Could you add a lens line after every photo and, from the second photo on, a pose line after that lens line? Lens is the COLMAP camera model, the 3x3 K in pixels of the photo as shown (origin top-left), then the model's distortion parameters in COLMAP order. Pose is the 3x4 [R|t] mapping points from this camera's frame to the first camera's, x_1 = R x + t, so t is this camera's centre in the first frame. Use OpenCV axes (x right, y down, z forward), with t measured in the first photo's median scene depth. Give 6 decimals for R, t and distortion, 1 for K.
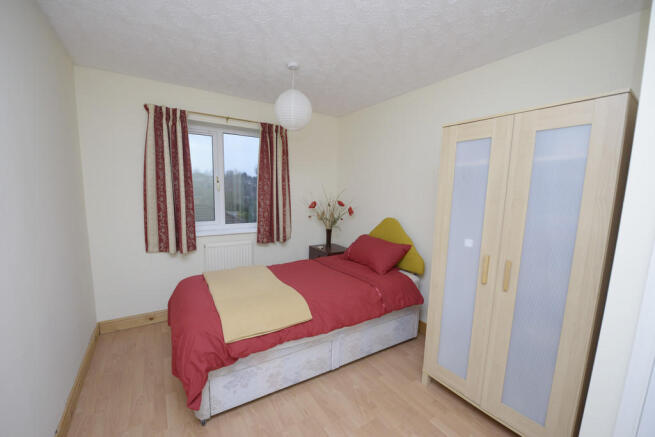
lens RADIAL K [[263.5, 0, 321.6], [0, 263.5, 223.8], [0, 0, 1]] dist [-0.002862, -0.000168]
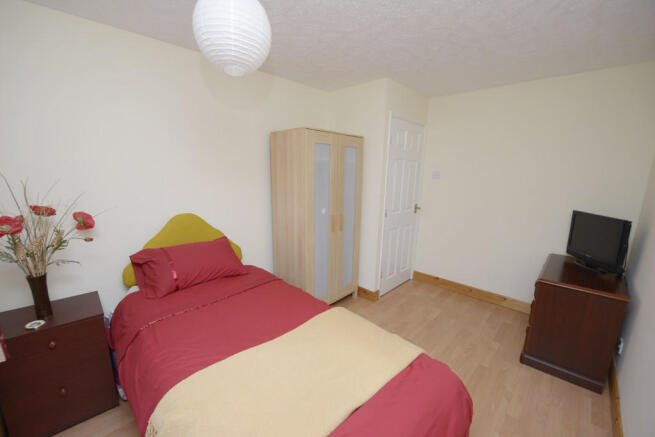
lens RADIAL K [[263.5, 0, 321.6], [0, 263.5, 223.8], [0, 0, 1]] dist [-0.002862, -0.000168]
pose [[-0.198339, -0.188531, 0.961830, -0.537184], [0.122521, 0.968860, 0.215174, -0.108678], [-0.972446, 0.160521, -0.169064, 0.739230]]
